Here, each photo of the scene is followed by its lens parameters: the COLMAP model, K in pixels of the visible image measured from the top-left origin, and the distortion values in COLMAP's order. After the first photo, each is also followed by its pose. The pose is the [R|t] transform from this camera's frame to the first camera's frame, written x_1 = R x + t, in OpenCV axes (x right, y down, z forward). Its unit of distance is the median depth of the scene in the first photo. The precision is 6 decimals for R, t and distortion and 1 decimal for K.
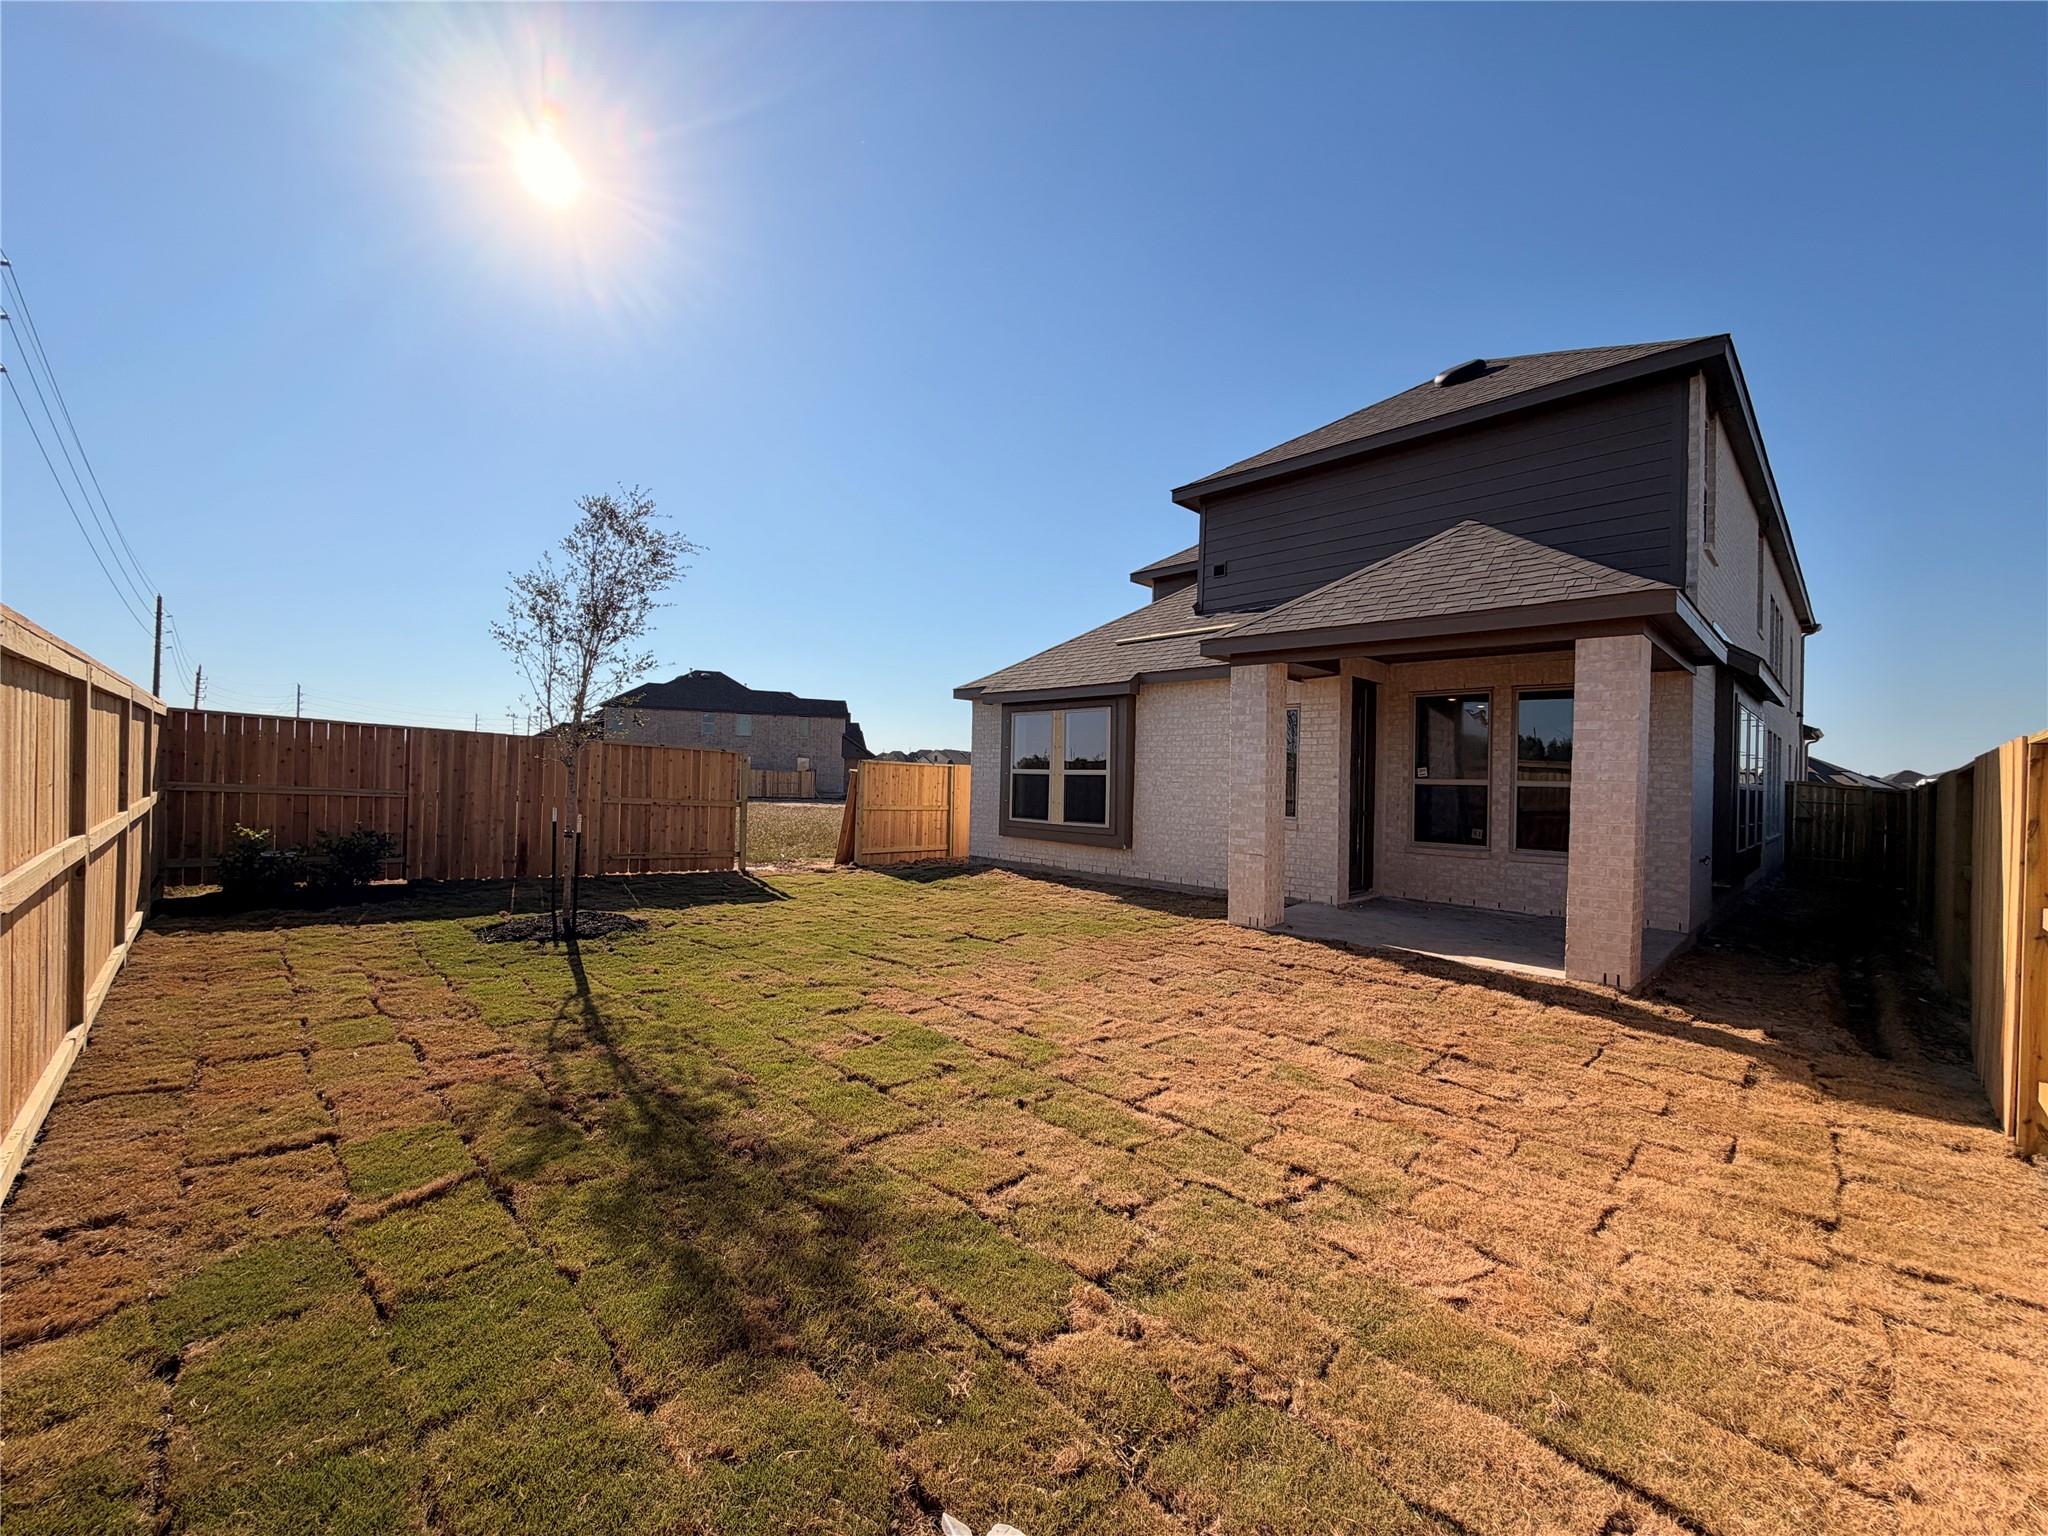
lens RADIAL K [[818.6, 0, 1018.0], [0, 818.6, 772.8], [0, 0, 1]] dist [0.000757, -0.000180]
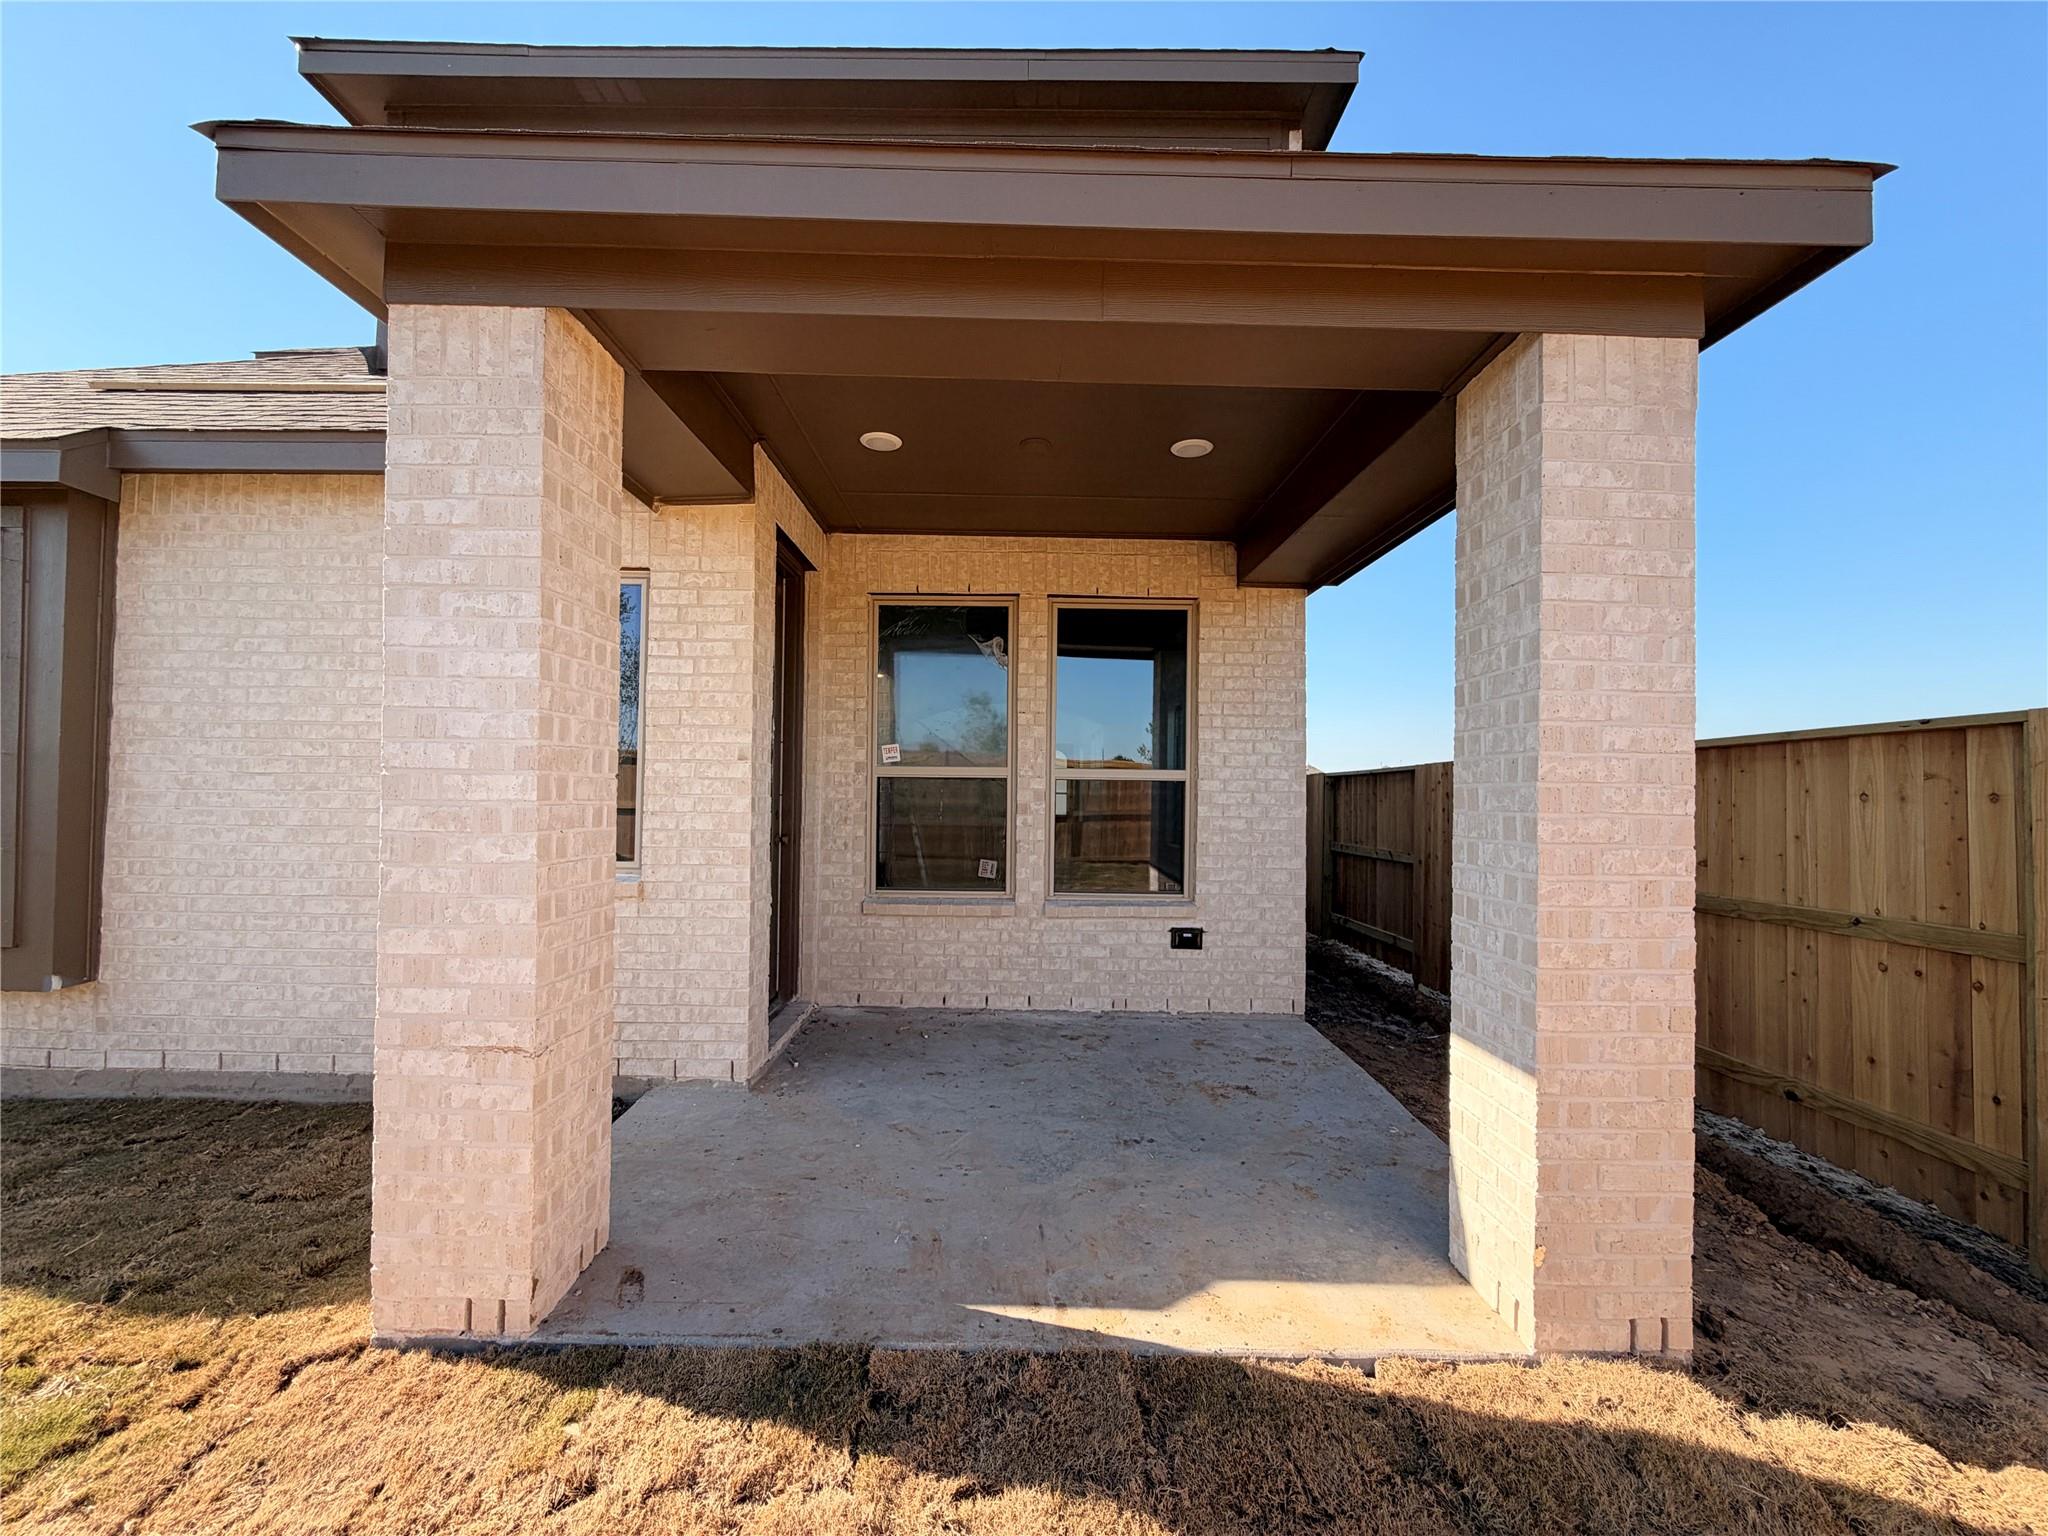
lens RADIAL K [[818.6, 0, 1018.0], [0, 818.6, 772.6], [0, 0, 1]] dist [0.000757, -0.000180]
pose [[0.698705, 0.002303, 0.715406, 0.203716], [-0.000734, 0.999997, -0.002503, 0.013788], [-0.715409, 0.001224, 0.698705, 0.648374]]
